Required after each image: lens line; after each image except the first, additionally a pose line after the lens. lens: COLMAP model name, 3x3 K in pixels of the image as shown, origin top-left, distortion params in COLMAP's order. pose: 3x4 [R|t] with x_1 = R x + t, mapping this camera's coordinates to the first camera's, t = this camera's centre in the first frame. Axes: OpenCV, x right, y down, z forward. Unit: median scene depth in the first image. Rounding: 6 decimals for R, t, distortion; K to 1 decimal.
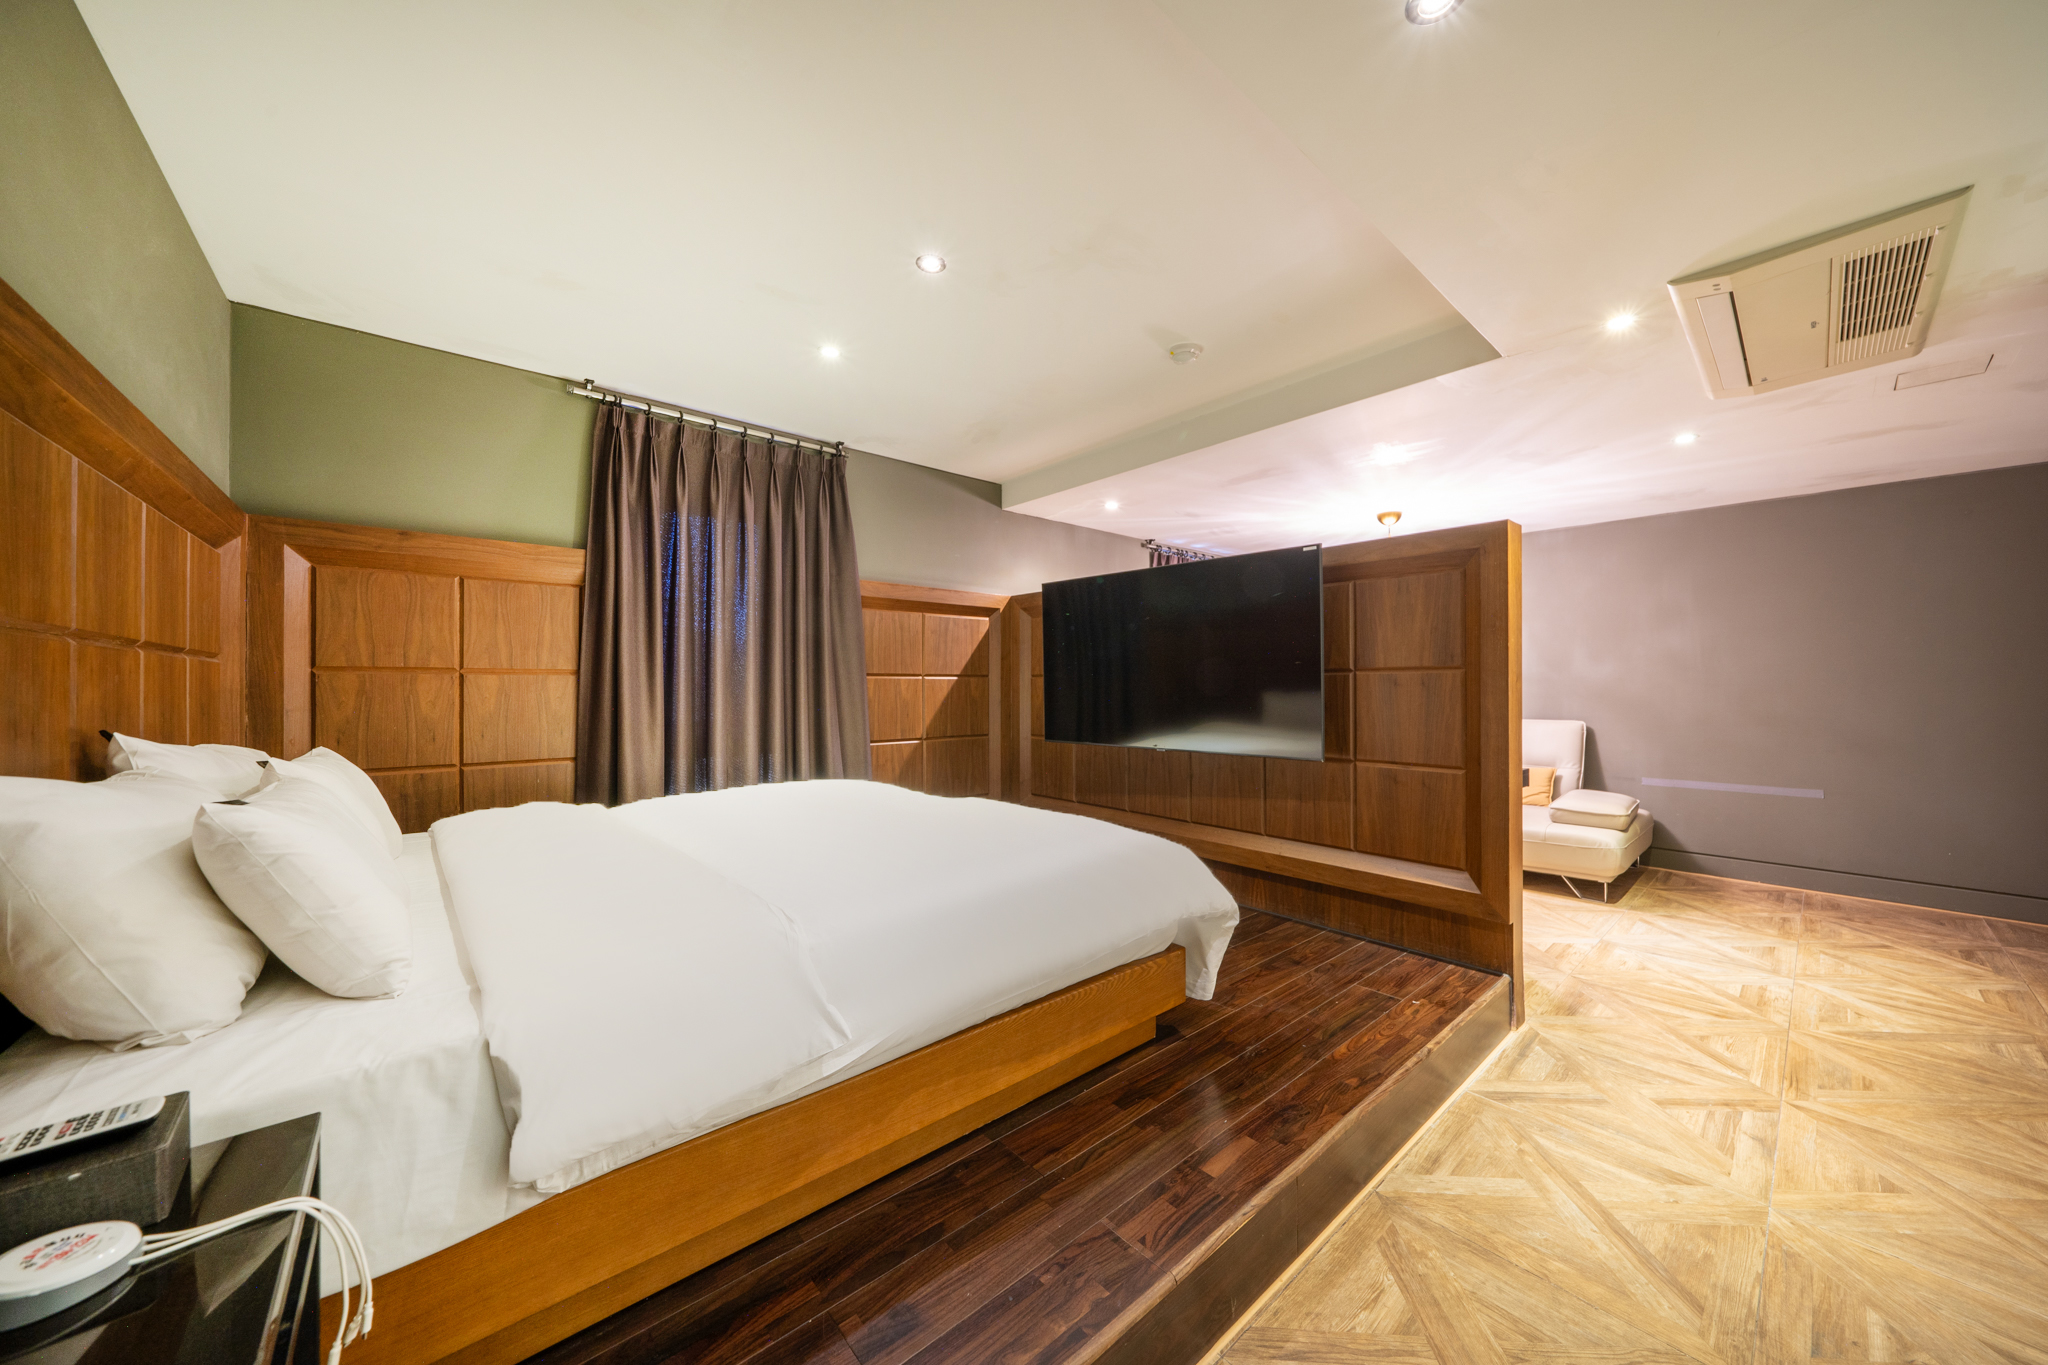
lens RADIAL K [[699.1, 0, 1028.0], [0, 699.1, 686.9], [0, 0, 1]] dist [0.001367, -0.000019]
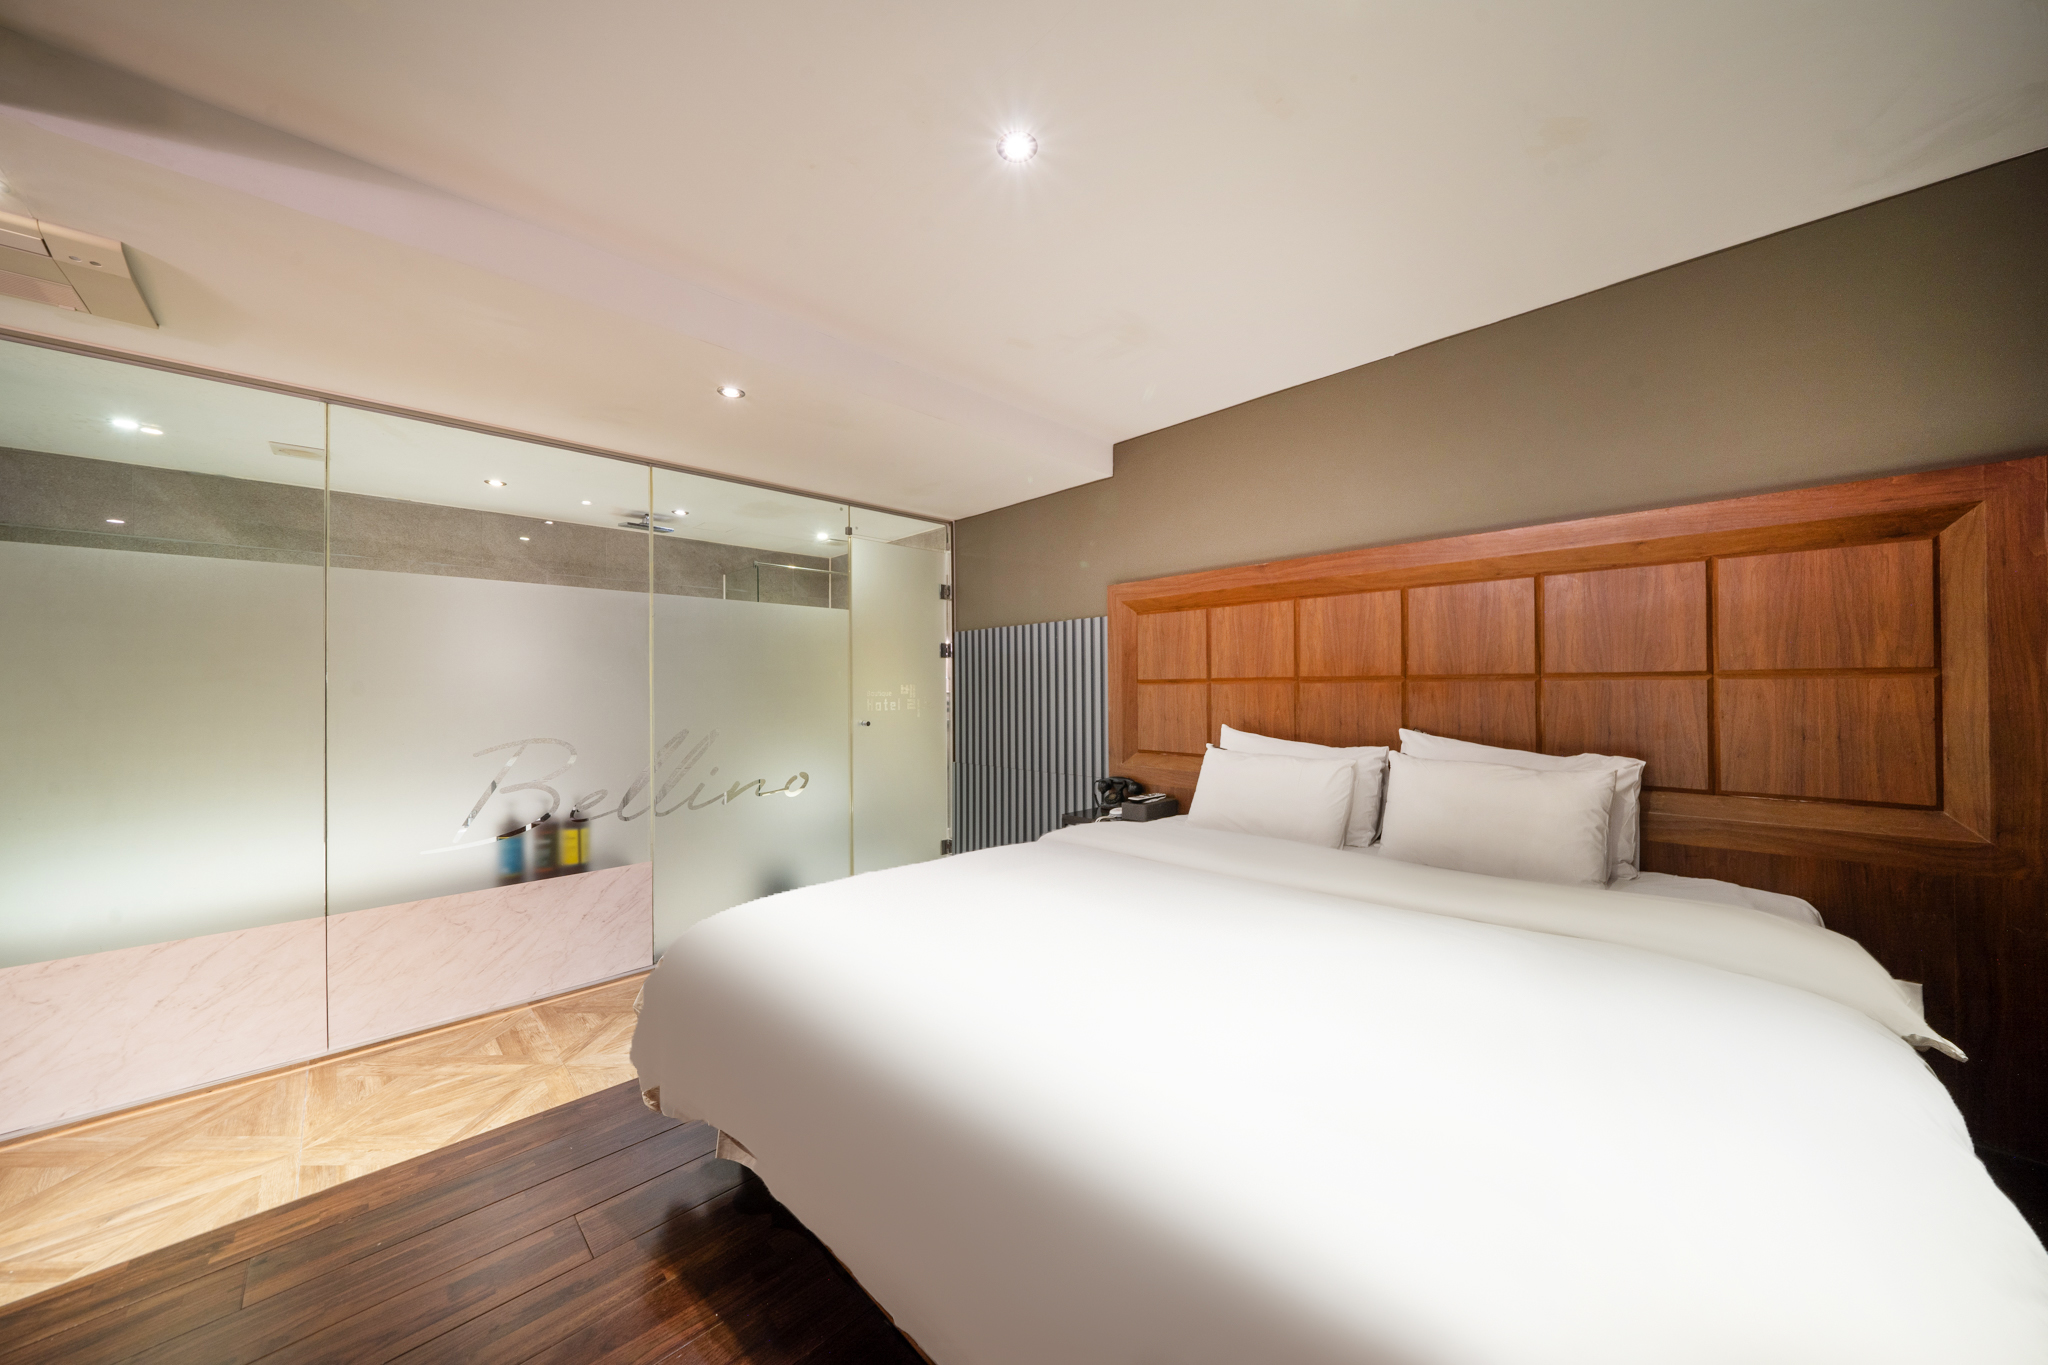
lens RADIAL K [[699.1, 0, 1027.0], [0, 699.1, 686.8], [0, 0, 1]] dist [0.001367, -0.000019]
pose [[-0.998066, 0.011865, -0.061022, -0.083865], [0.012168, 0.999915, -0.004601, -0.027455], [0.060962, -0.005334, -0.998126, 1.337494]]
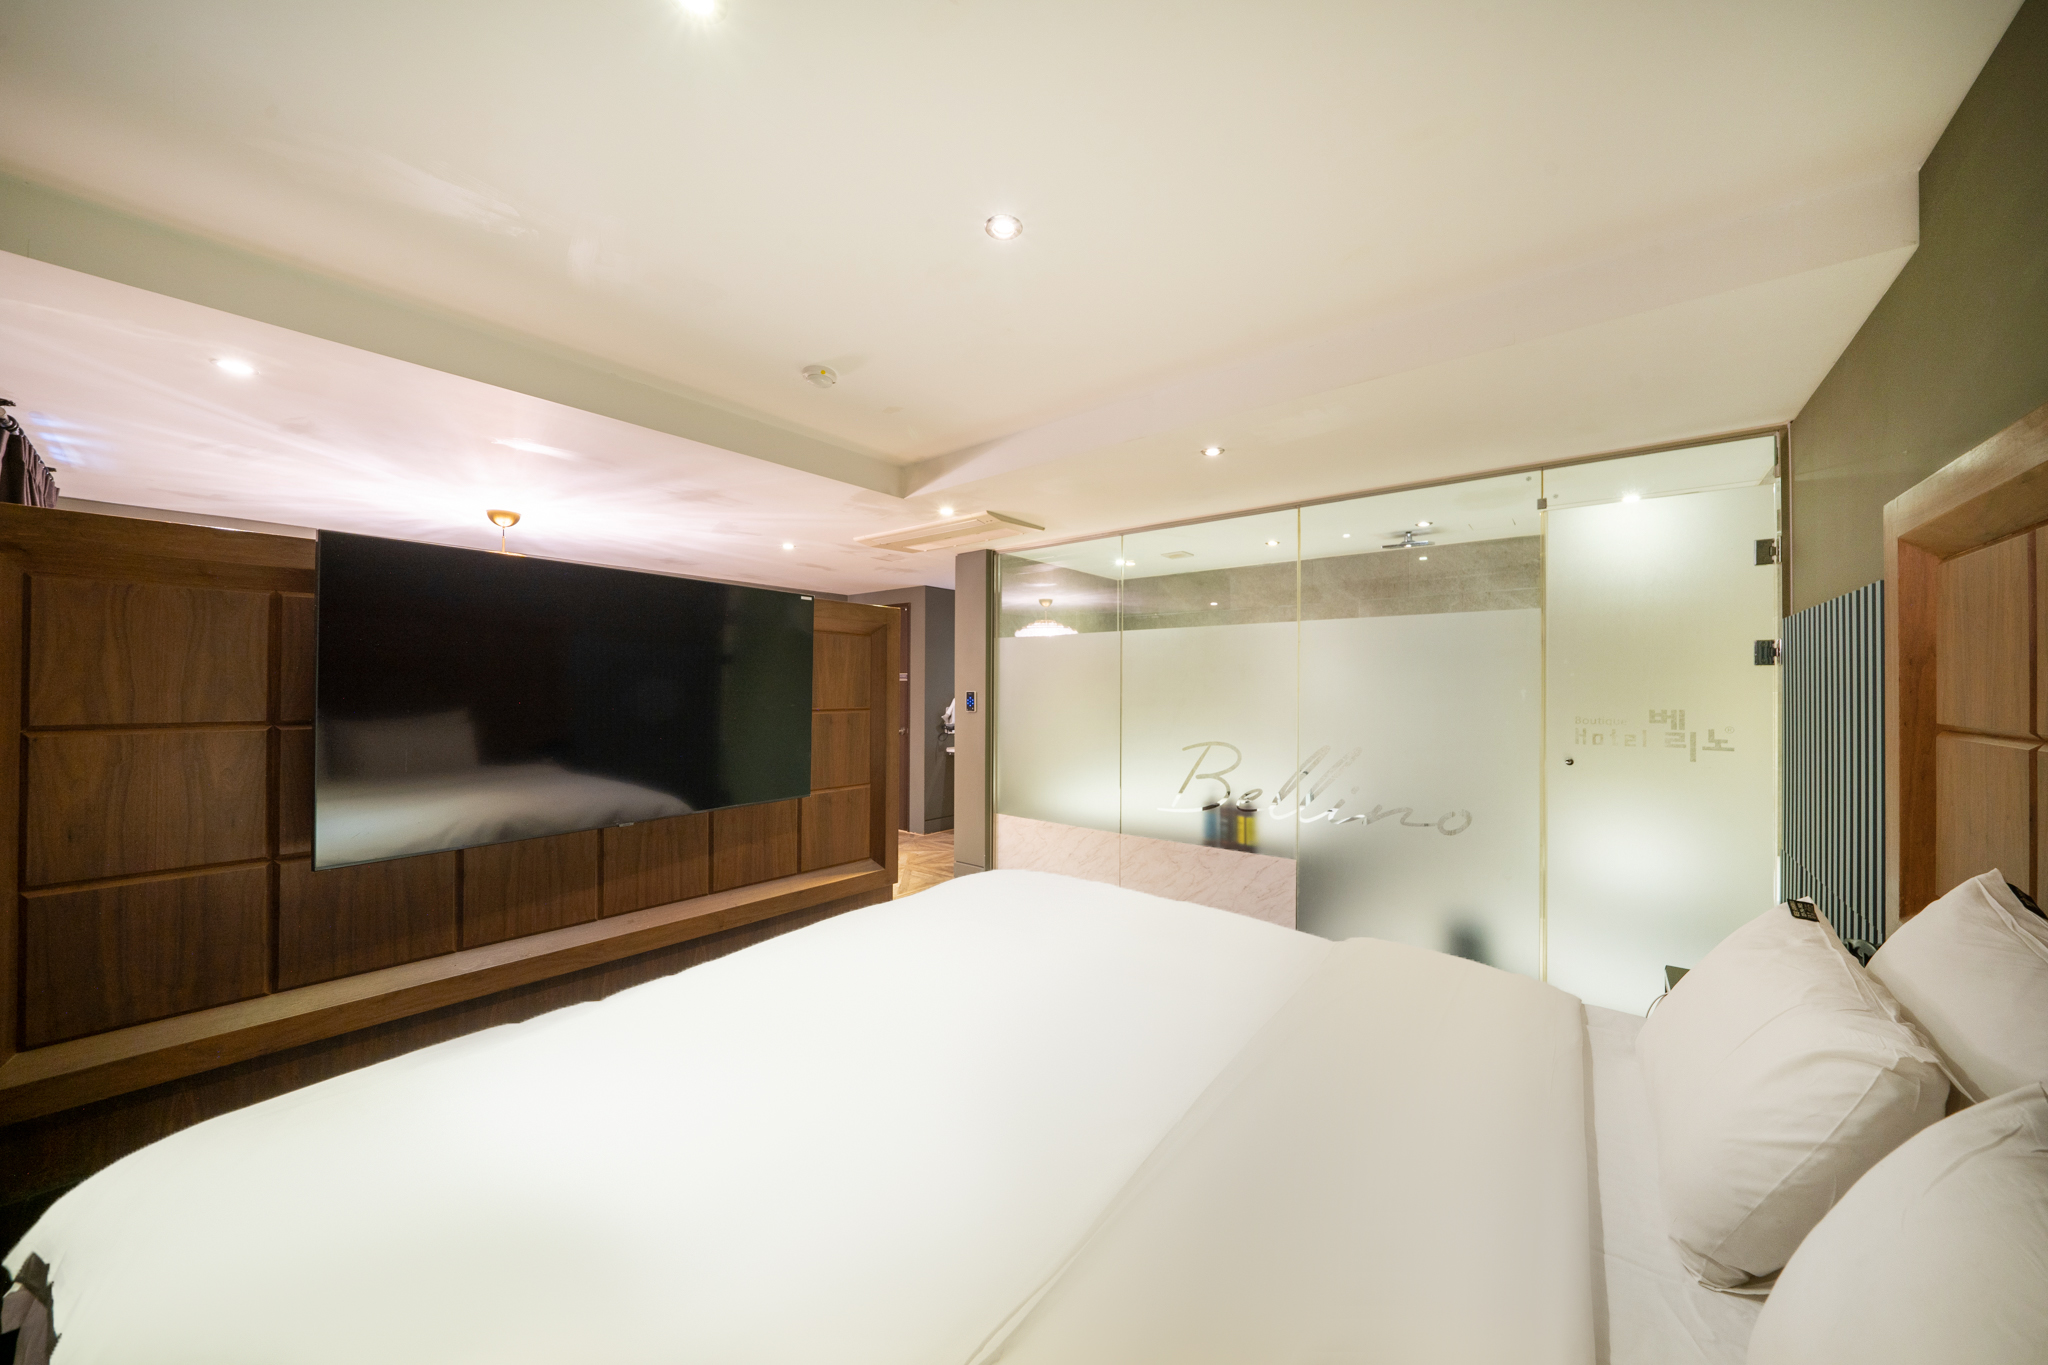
lens RADIAL K [[699.1, 0, 1031.1], [0, 699.1, 682.1], [0, 0, 1]] dist [0.001367, -0.000019]
pose [[-0.176225, 0.011621, 0.984281, -0.721773], [-0.007936, 0.999881, -0.013226, -0.060757], [-0.984318, -0.010142, -0.176112, 0.864473]]
